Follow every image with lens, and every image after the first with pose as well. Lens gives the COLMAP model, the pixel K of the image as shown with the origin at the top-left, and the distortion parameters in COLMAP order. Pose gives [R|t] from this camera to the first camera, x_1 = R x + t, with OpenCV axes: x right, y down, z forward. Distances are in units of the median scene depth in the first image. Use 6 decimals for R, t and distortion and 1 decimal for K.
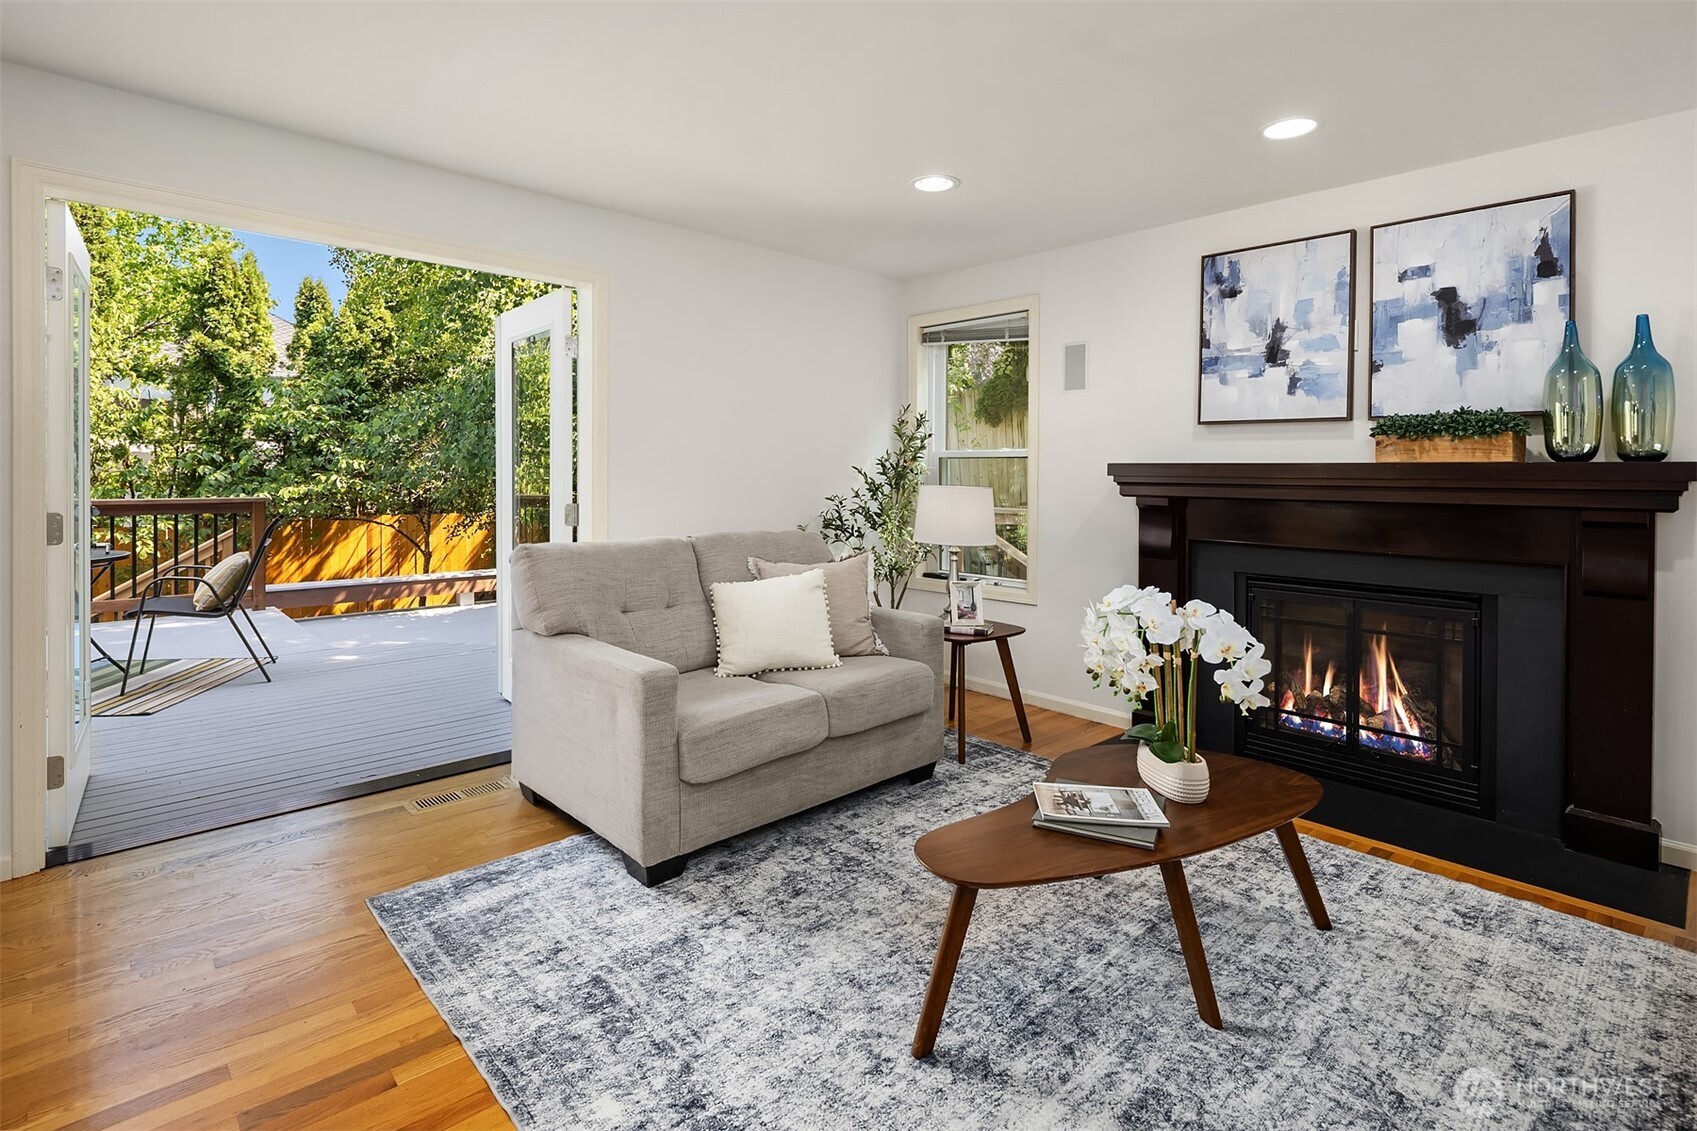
lens RADIAL K [[824.4, 0, 840.5], [0, 824.4, 485.1], [0, 0, 1]] dist [0.005253, -0.004815]
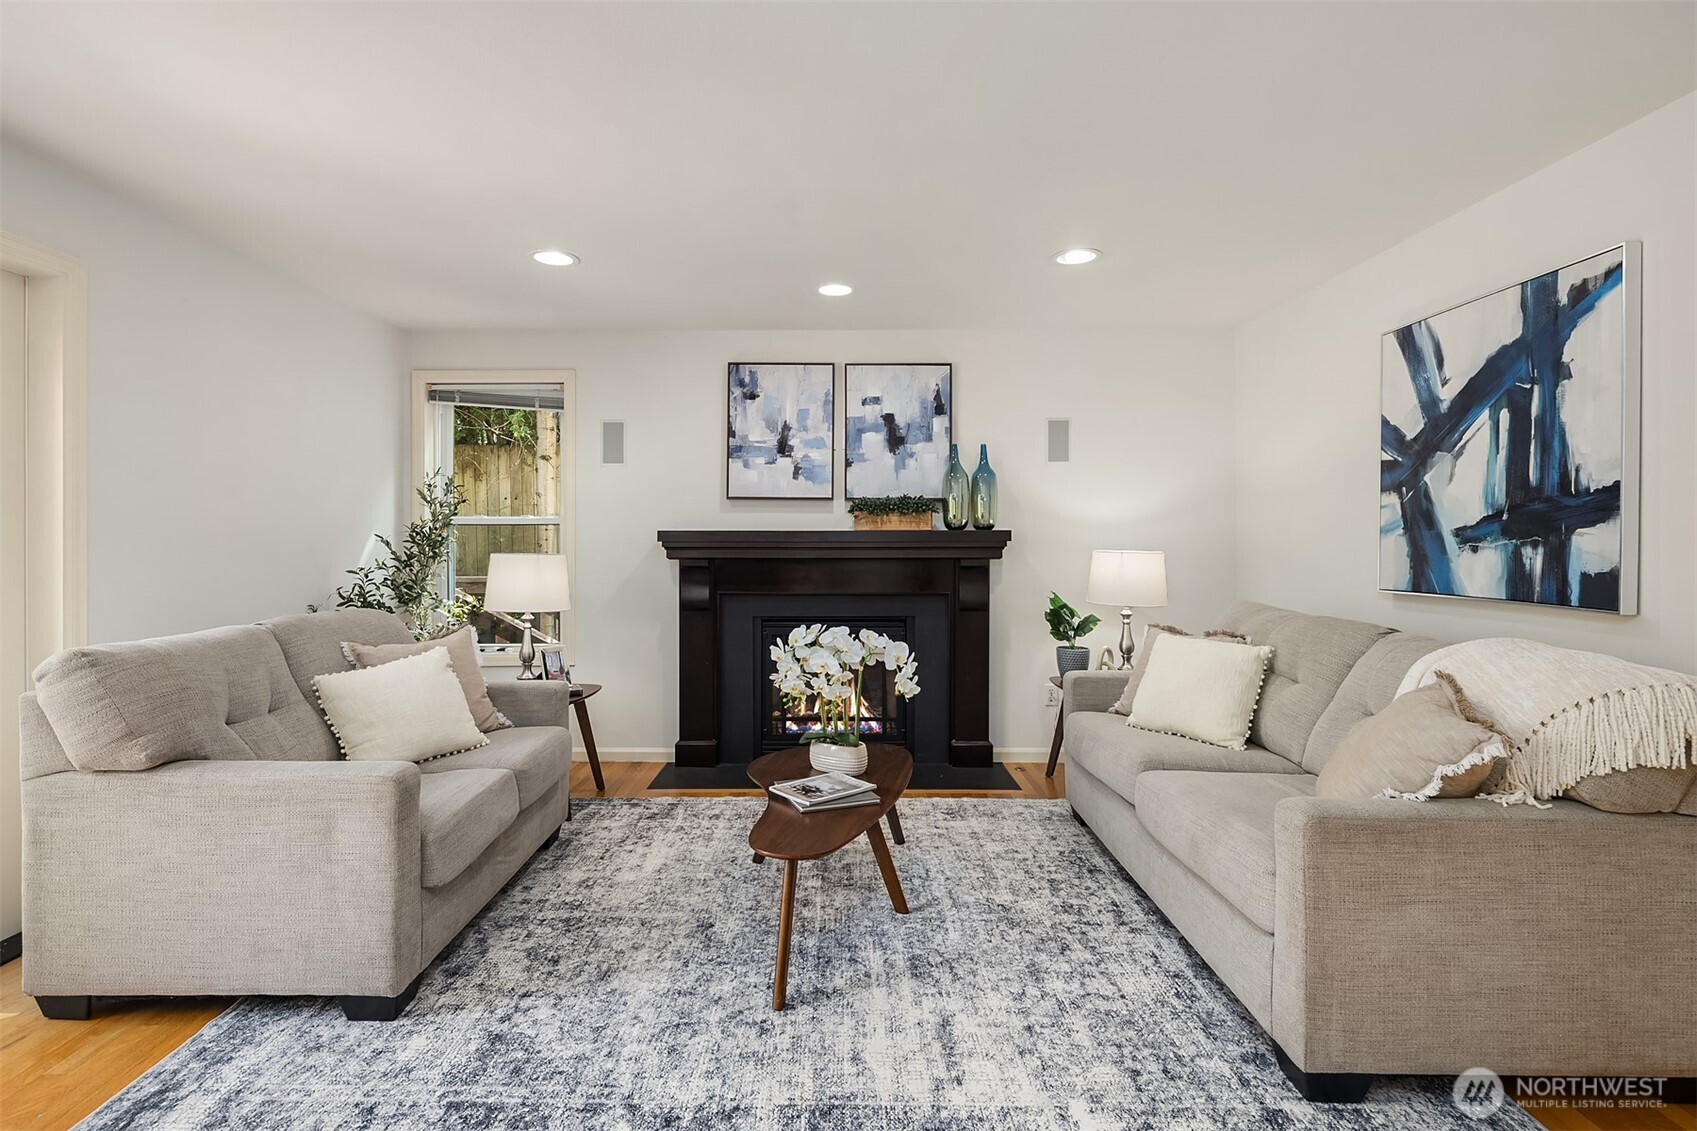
lens RADIAL K [[824.4, 0, 847.5], [0, 824.4, 556.0], [0, 0, 1]] dist [0.005253, -0.004815]
pose [[0.677543, -0.023370, 0.735112, -0.462585], [0.017924, 0.999723, 0.015262, -0.005814], [-0.735265, 0.002835, 0.677774, 0.048487]]
